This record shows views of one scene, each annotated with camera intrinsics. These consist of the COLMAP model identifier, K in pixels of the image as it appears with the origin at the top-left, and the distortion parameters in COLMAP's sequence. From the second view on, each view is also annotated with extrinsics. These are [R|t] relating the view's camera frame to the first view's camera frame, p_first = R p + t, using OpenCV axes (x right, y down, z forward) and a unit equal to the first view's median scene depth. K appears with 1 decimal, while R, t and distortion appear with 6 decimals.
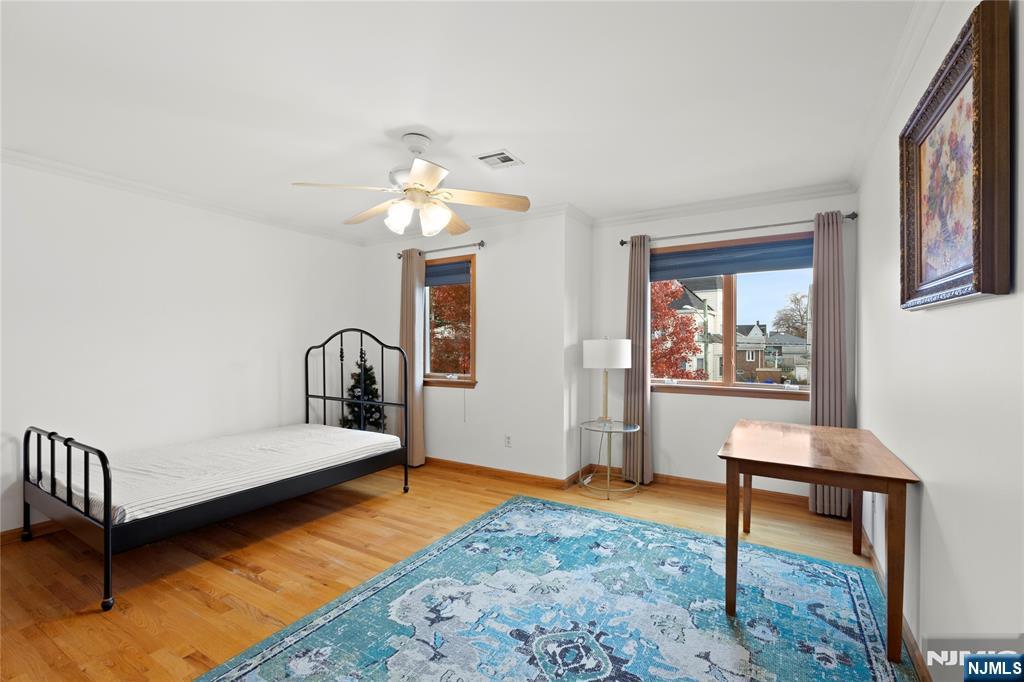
lens RADIAL K [[442.2, 0, 518.1], [0, 442.2, 341.8], [0, 0, 1]] dist [0.001001, 0.000162]
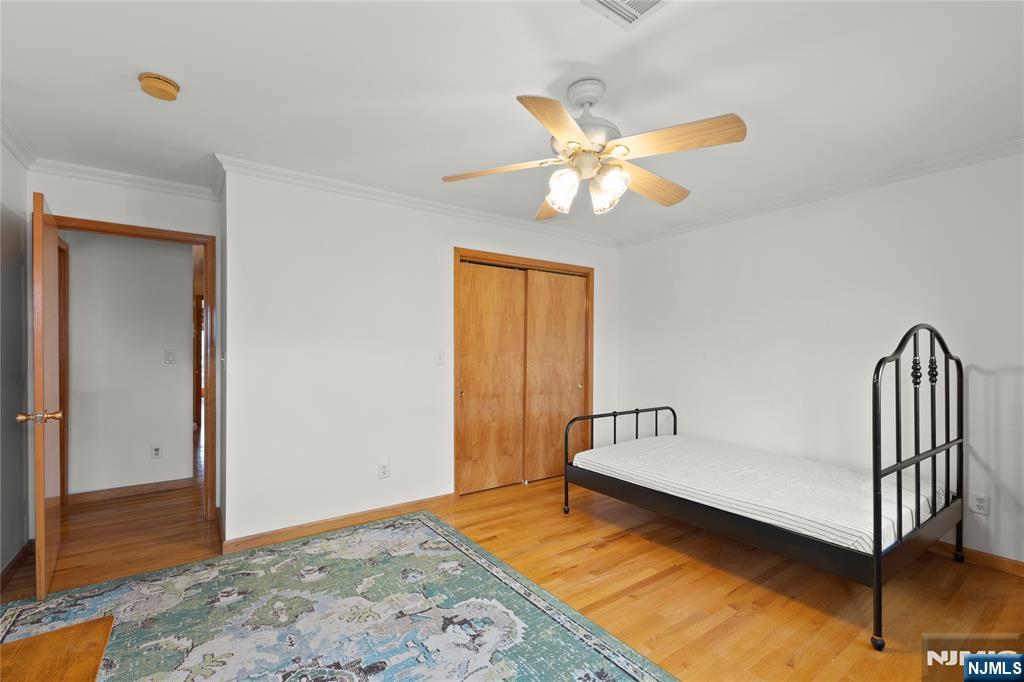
lens RADIAL K [[445.8, 0, 513.7], [0, 445.8, 352.5], [0, 0, 1]] dist [0.002462, -0.000170]
pose [[-0.394383, 0.003974, -0.918938, 0.594475], [0.001226, 0.999992, 0.003799, 0.001877], [0.918945, 0.000372, -0.394385, 1.308114]]
